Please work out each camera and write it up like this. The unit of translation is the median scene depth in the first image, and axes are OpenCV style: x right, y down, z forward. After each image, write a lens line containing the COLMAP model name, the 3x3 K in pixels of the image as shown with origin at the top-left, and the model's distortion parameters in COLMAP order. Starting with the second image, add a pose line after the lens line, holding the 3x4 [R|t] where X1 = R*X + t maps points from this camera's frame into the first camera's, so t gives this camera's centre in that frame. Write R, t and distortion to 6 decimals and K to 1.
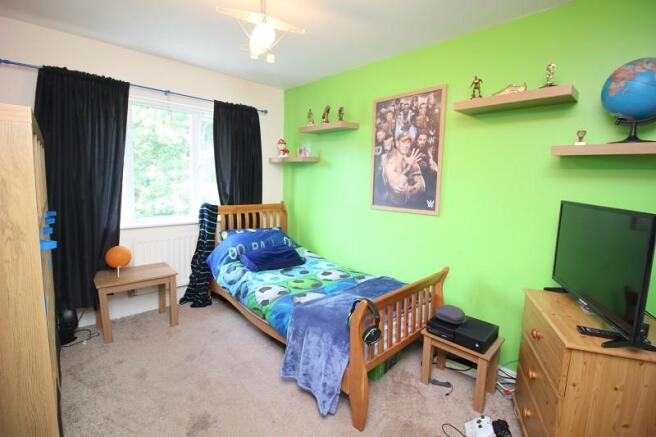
lens RADIAL K [[304.0, 0, 321.9], [0, 304.0, 210.2], [0, 0, 1]] dist [-0.000043, -0.009842]
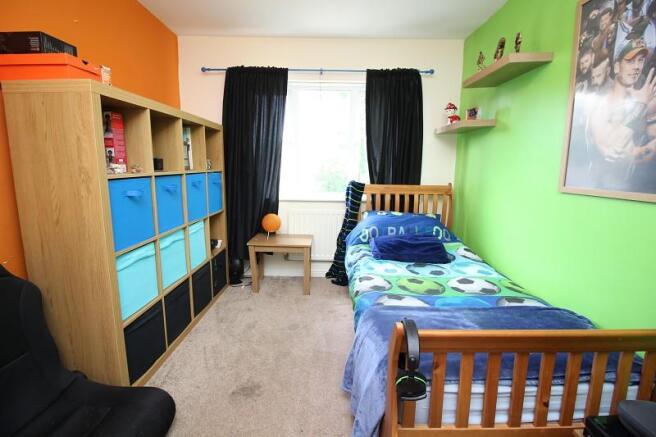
lens RADIAL K [[304.0, 0, 321.9], [0, 304.0, 210.2], [0, 0, 1]] dist [-0.000043, -0.009842]
pose [[0.723165, 0.081134, -0.685893, 0.240723], [-0.064580, 0.996669, 0.049806, 0.031422], [0.687649, 0.008277, 0.725996, 0.260446]]
